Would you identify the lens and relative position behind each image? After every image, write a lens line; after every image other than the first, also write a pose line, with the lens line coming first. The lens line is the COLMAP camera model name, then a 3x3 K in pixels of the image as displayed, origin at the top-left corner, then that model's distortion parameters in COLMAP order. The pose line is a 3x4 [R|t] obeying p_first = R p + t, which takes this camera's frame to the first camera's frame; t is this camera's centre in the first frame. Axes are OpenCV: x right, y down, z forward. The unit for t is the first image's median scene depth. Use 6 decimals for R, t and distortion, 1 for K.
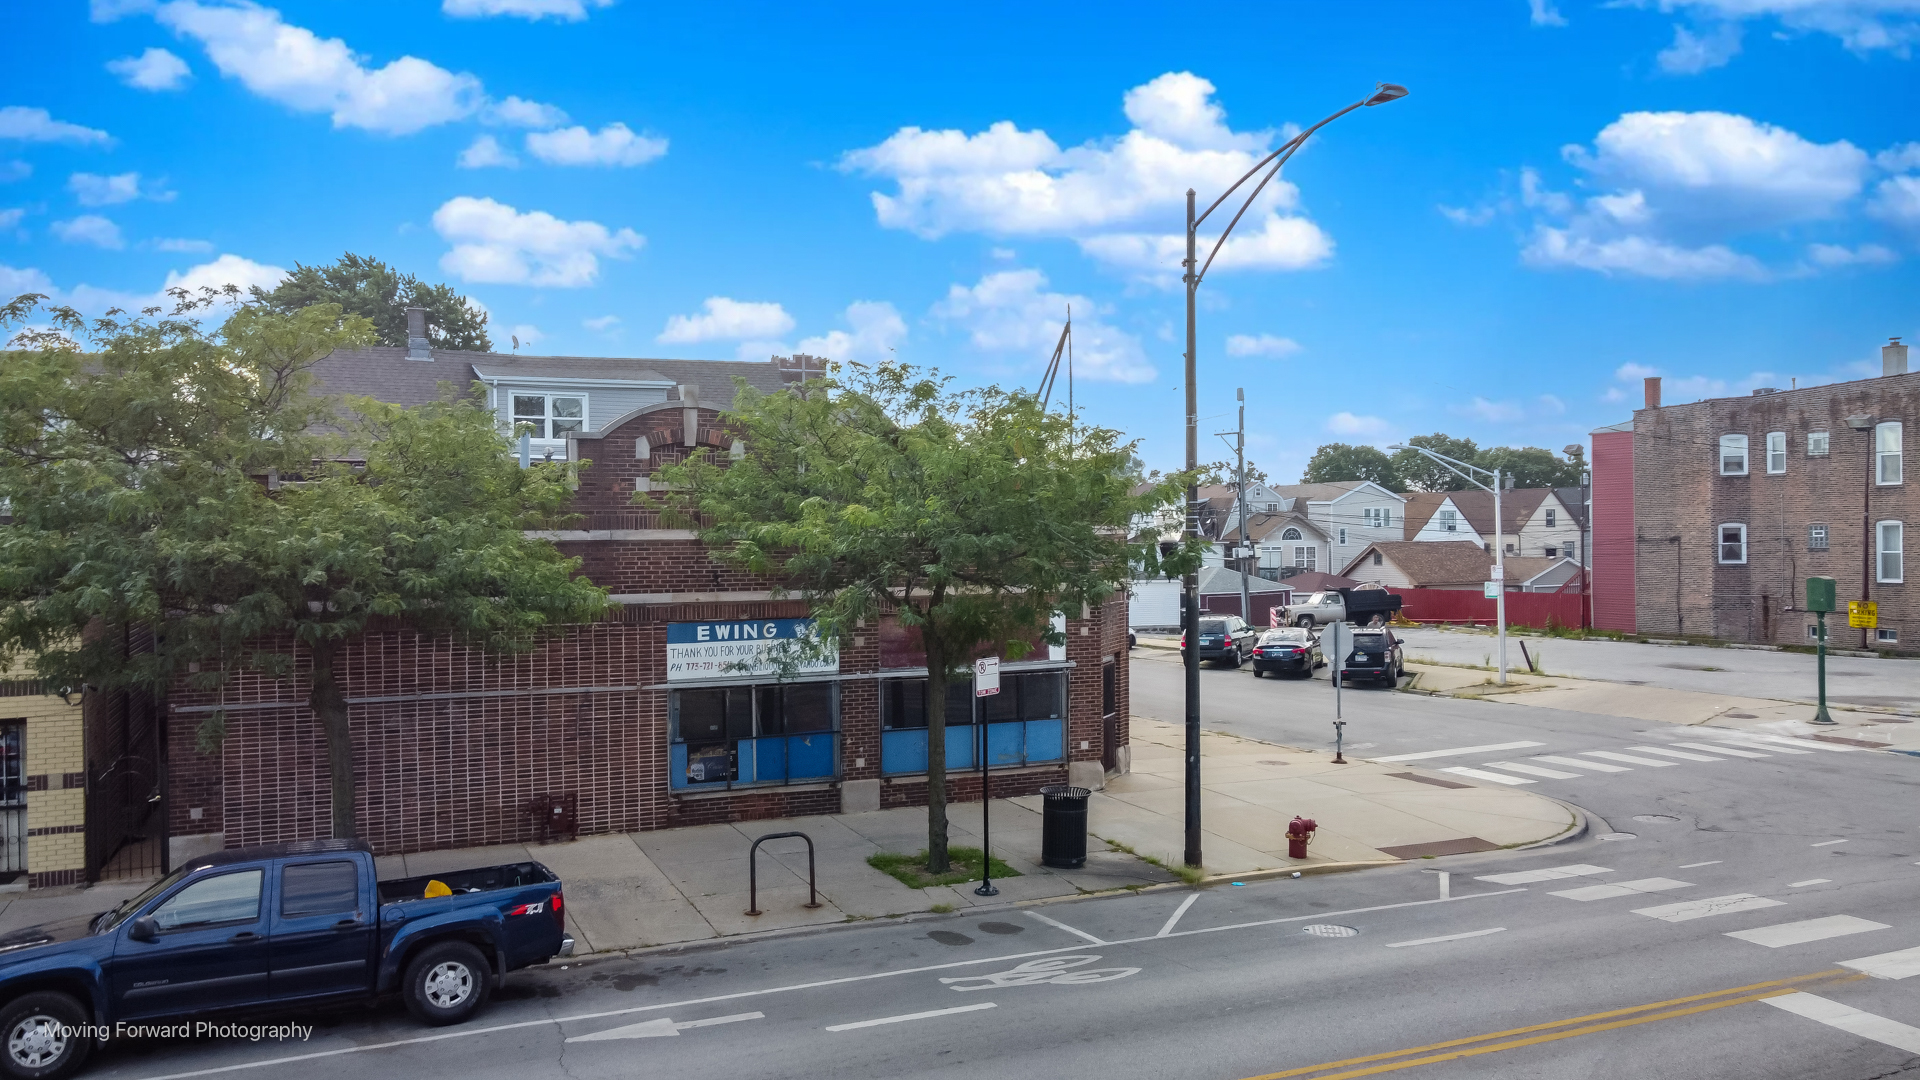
lens RADIAL K [[1462.9, 0, 957.9], [0, 1462.9, 547.7], [0, 0, 1]] dist [0.002968, 0.028062]
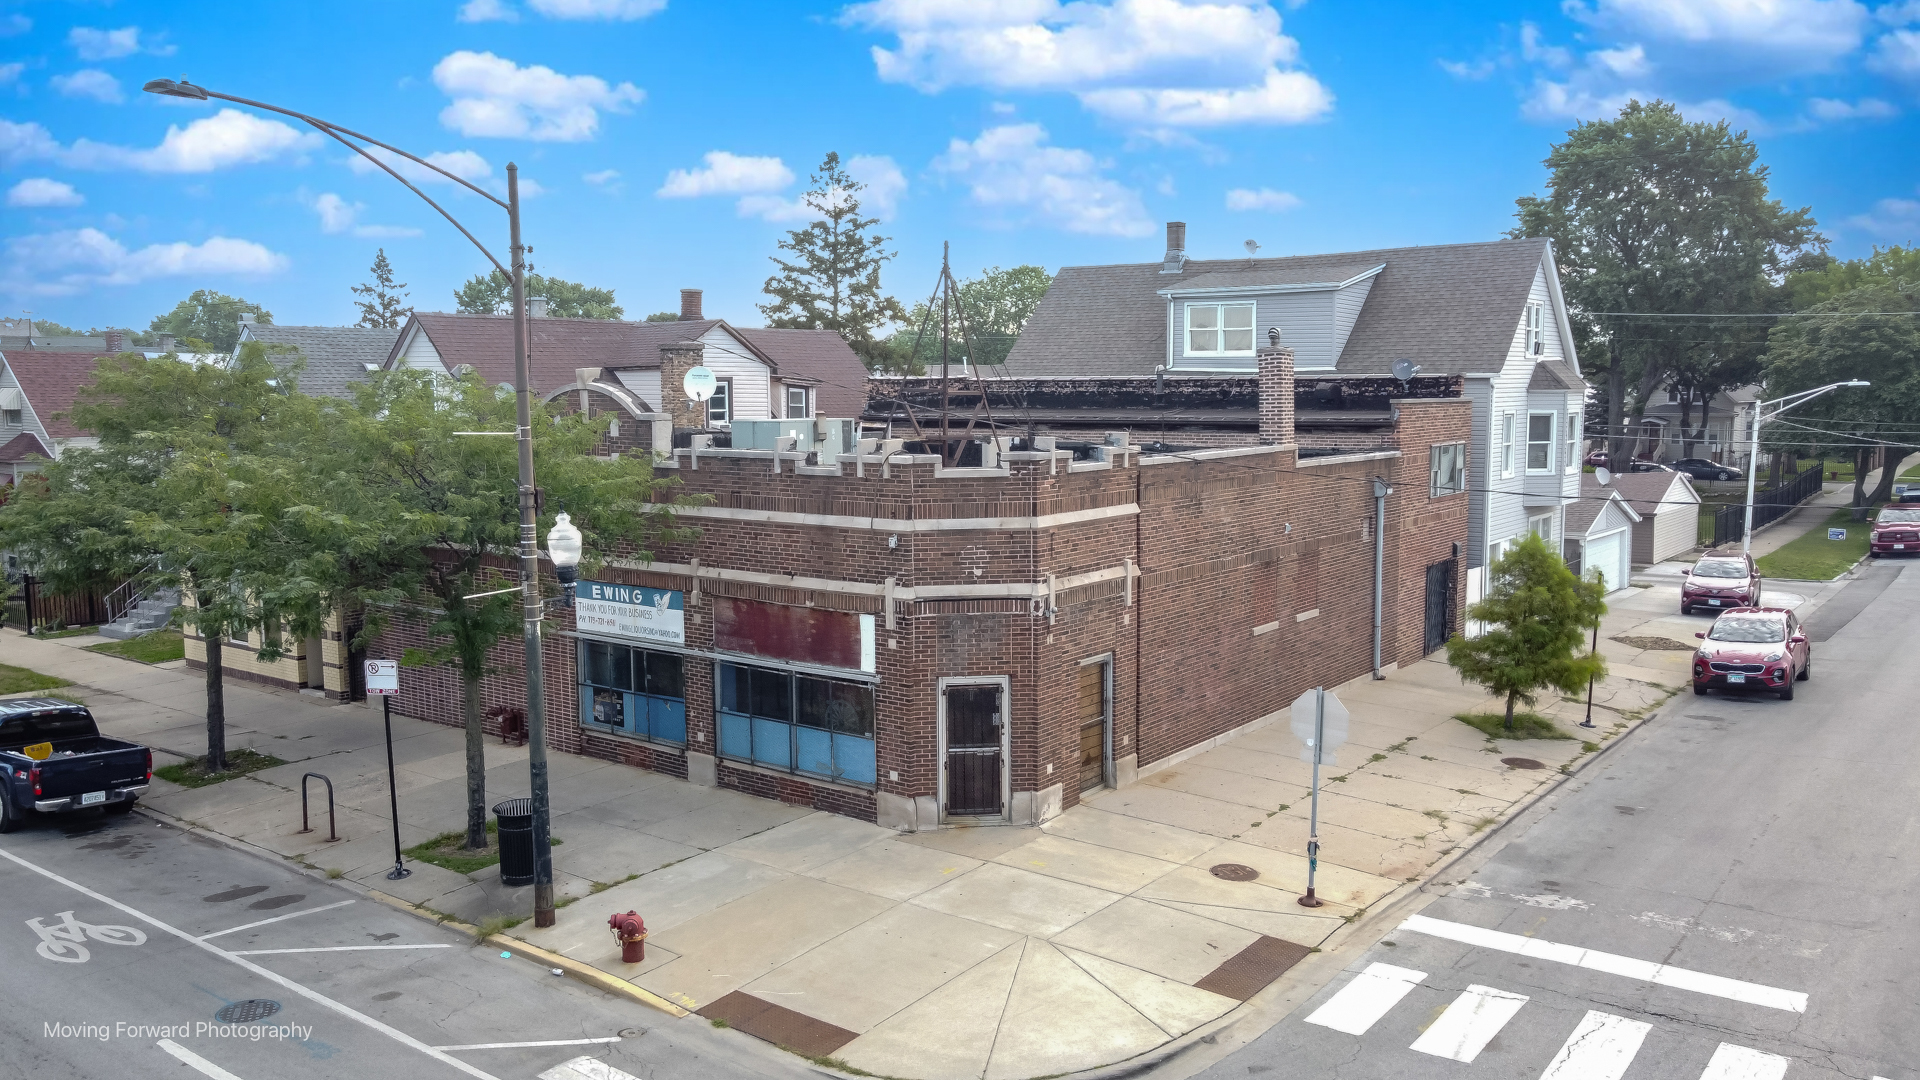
lens RADIAL K [[1462.9, 0, 956.5], [0, 1462.9, 545.2], [0, 0, 1]] dist [0.002968, 0.028062]
pose [[0.486804, 0.103981, -0.867300, 1.017227], [-0.006974, 0.993321, 0.115175, -0.118469], [0.873483, -0.050019, 0.484278, 0.770178]]
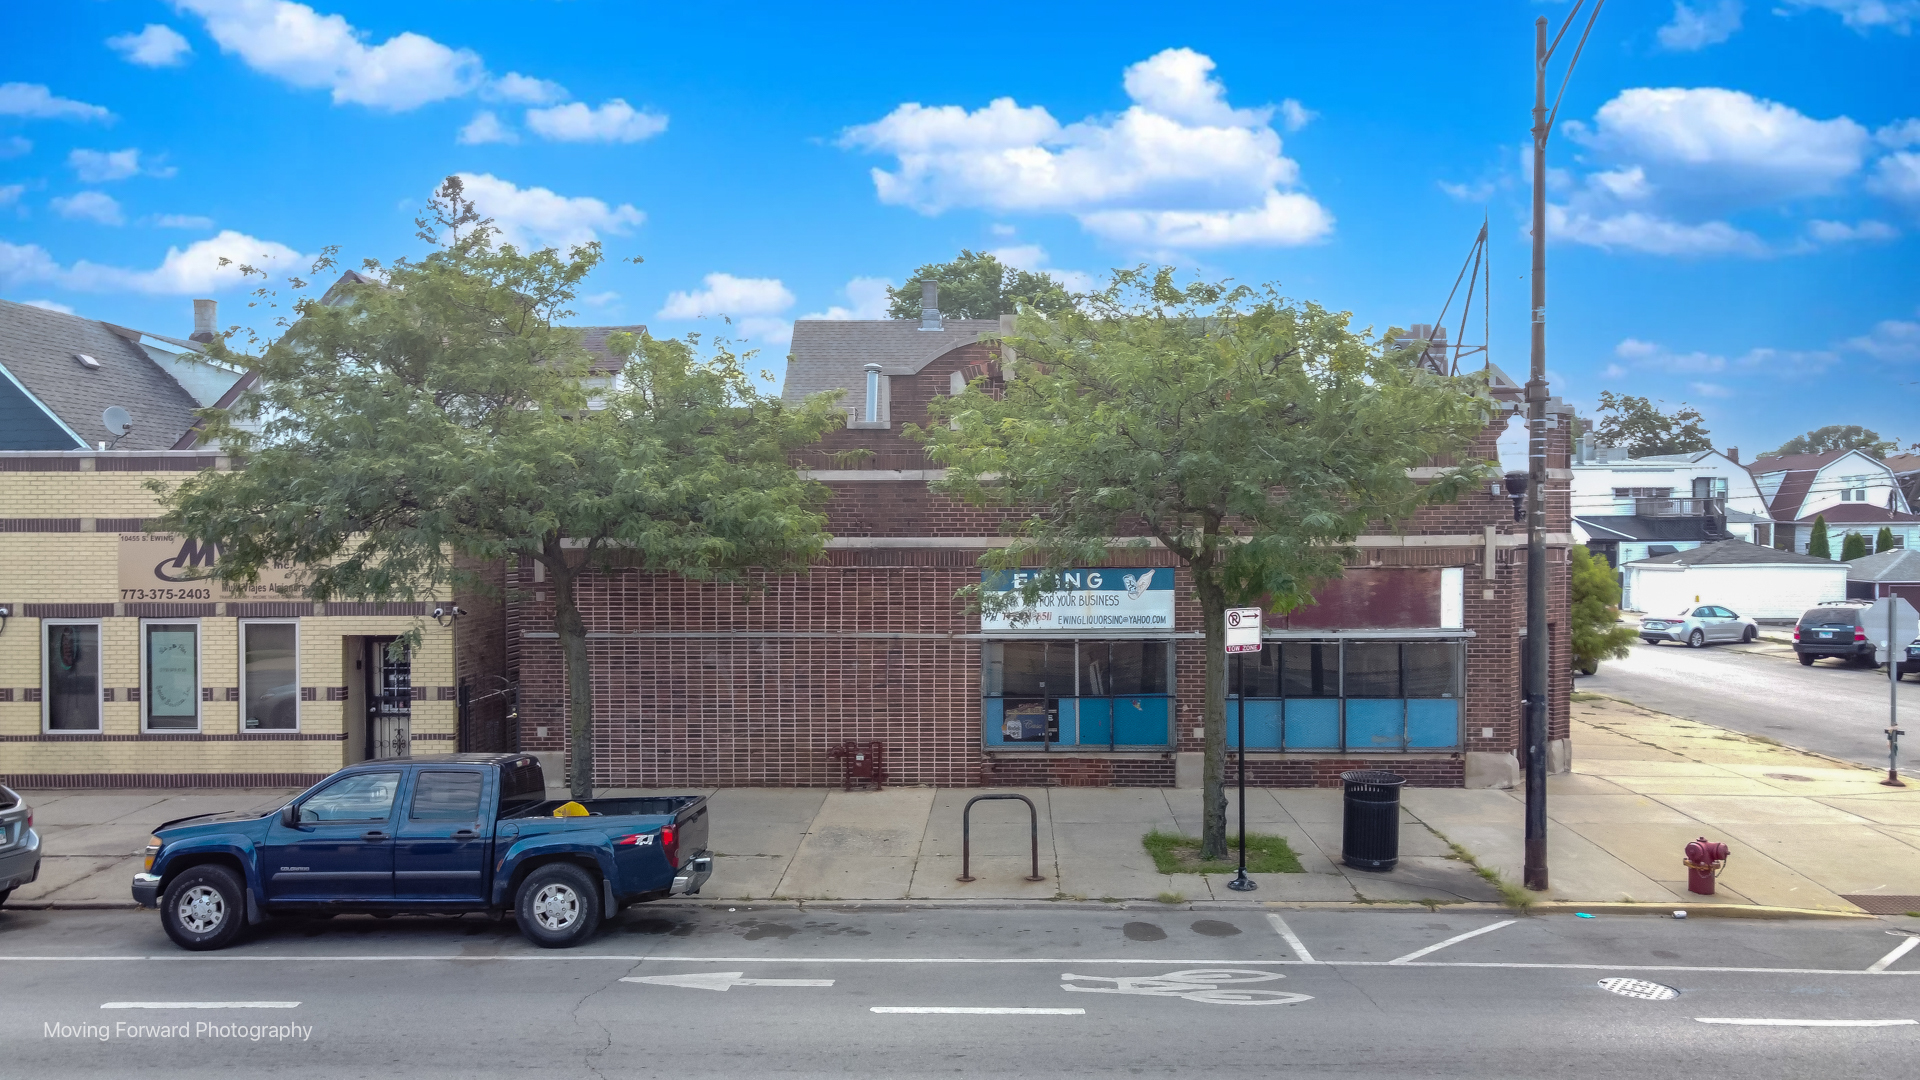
lens RADIAL K [[1462.9, 0, 959.5], [0, 1462.9, 543.5], [0, 0, 1]] dist [0.002968, 0.028062]
pose [[0.902517, 0.011887, -0.430490, 0.211081], [-0.009130, 0.999922, 0.008470, 0.029423], [0.430557, -0.003714, 0.902556, 0.155974]]
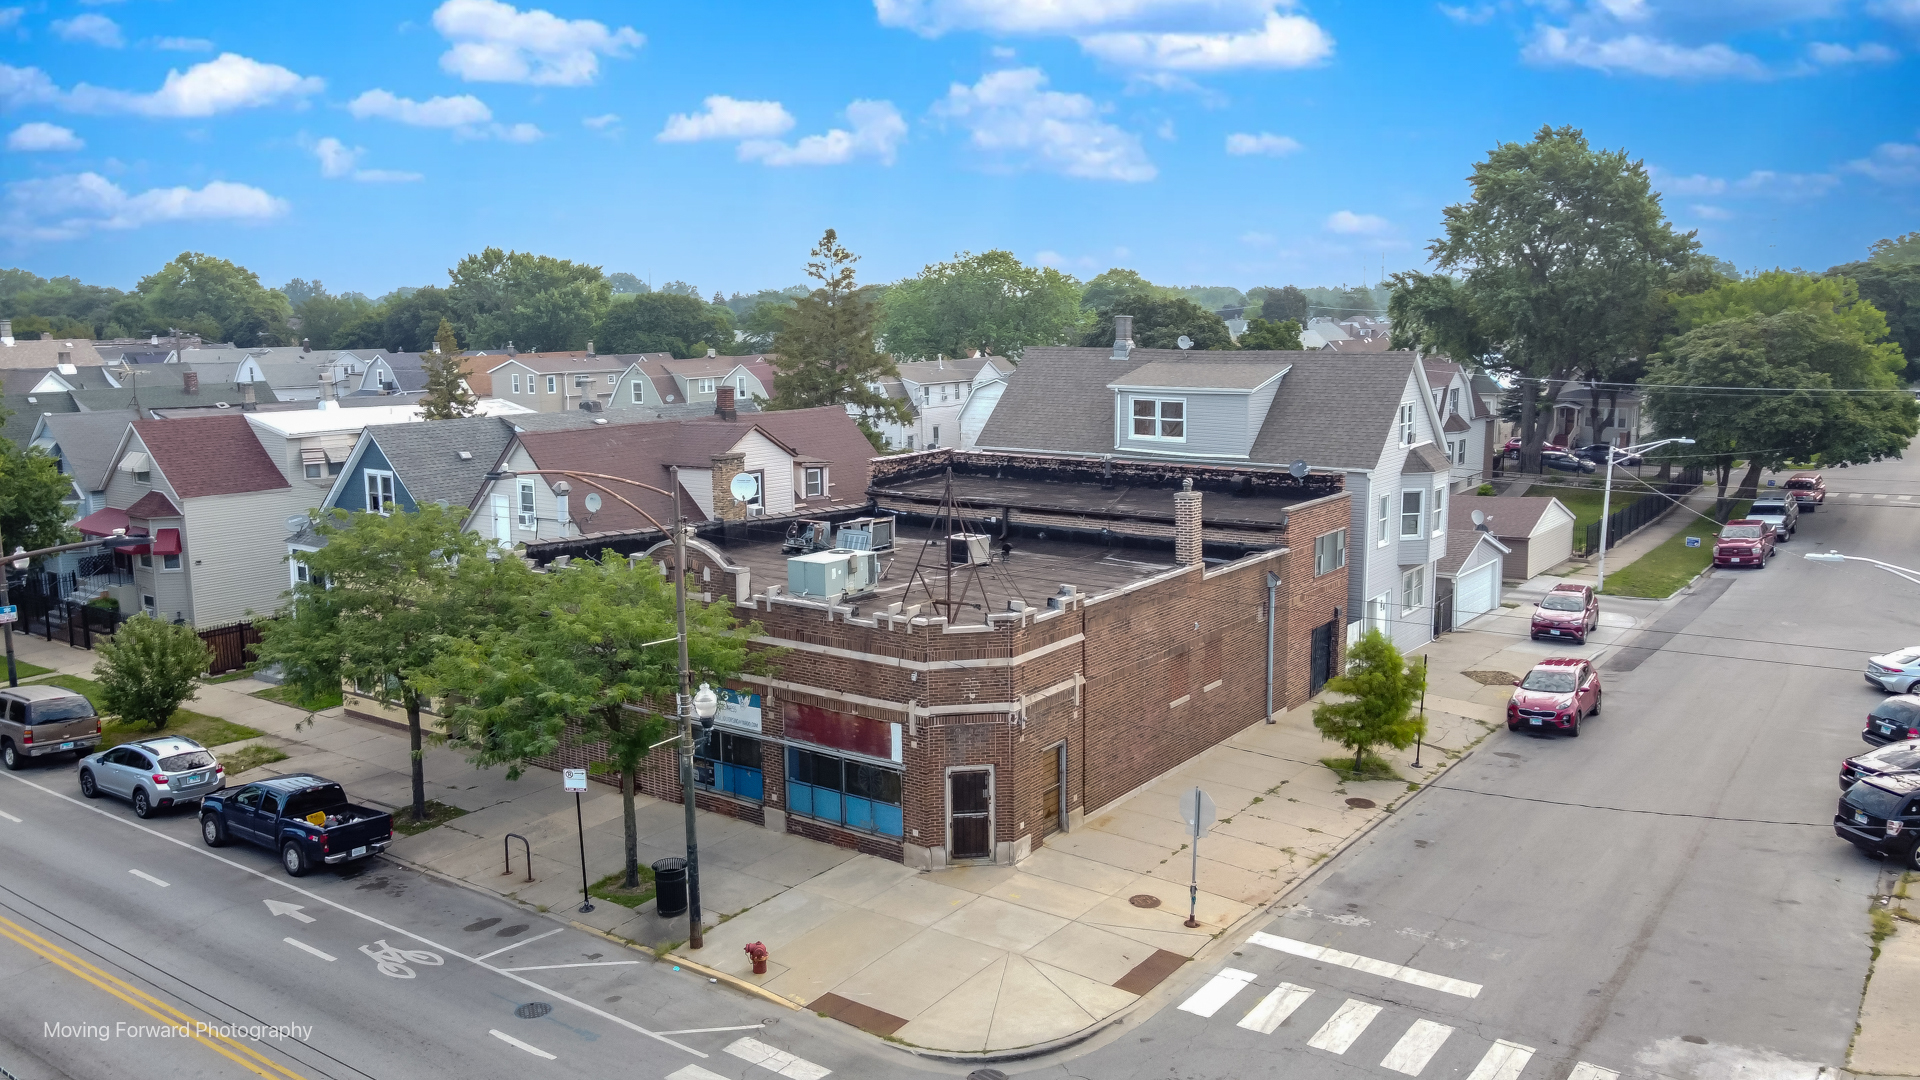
lens RADIAL K [[1462.9, 0, 956.4], [0, 1462.9, 545.8], [0, 0, 1]] dist [0.002968, 0.028062]
pose [[0.506159, 0.145177, -0.850133, 1.381114], [-0.002821, 0.986004, 0.166700, -0.383449], [0.862436, -0.081978, 0.499484, 0.528439]]
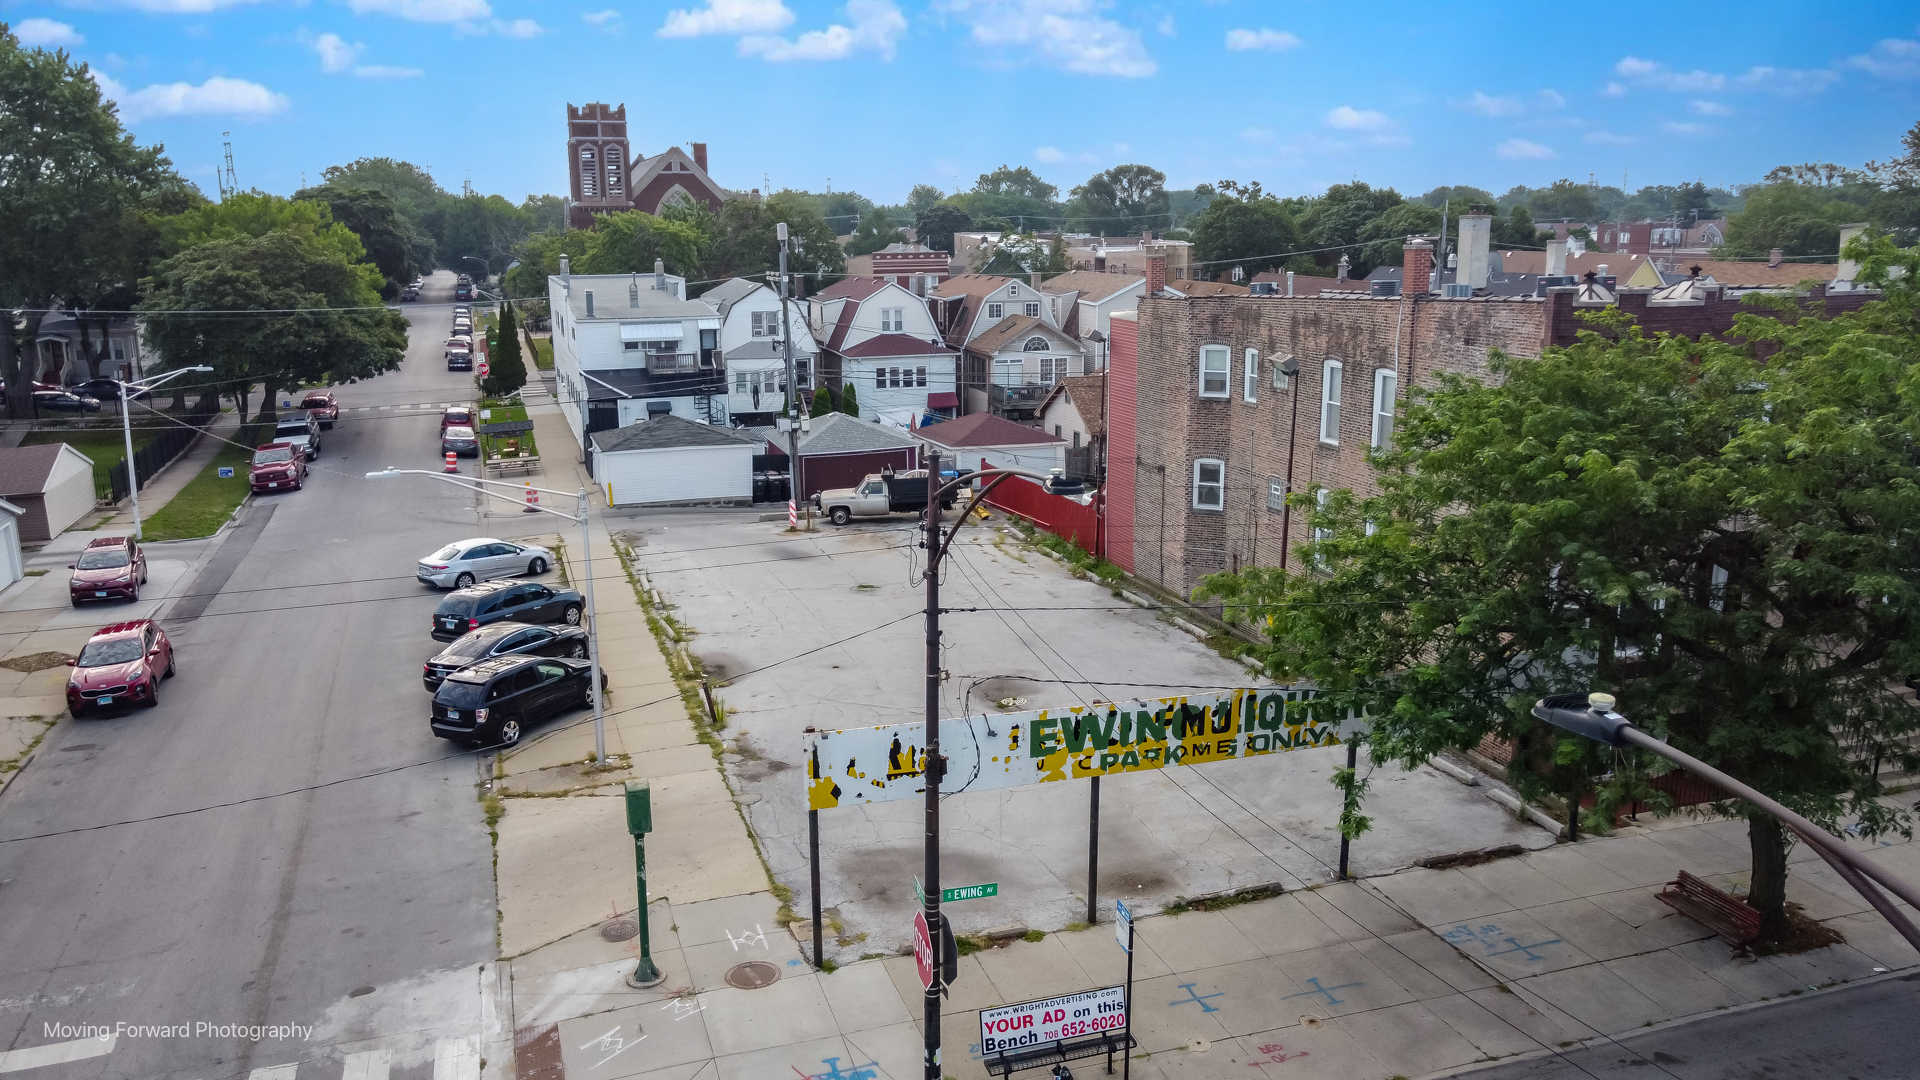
lens RADIAL K [[1462.9, 0, 960.1], [0, 1462.9, 535.9], [0, 0, 1]] dist [0.002968, 0.028062]
pose [[0.995913, 0.023678, -0.087156, 1.284167], [-0.005297, 0.978673, 0.205358, -0.375696], [0.090160, -0.204057, 0.974798, 0.607950]]
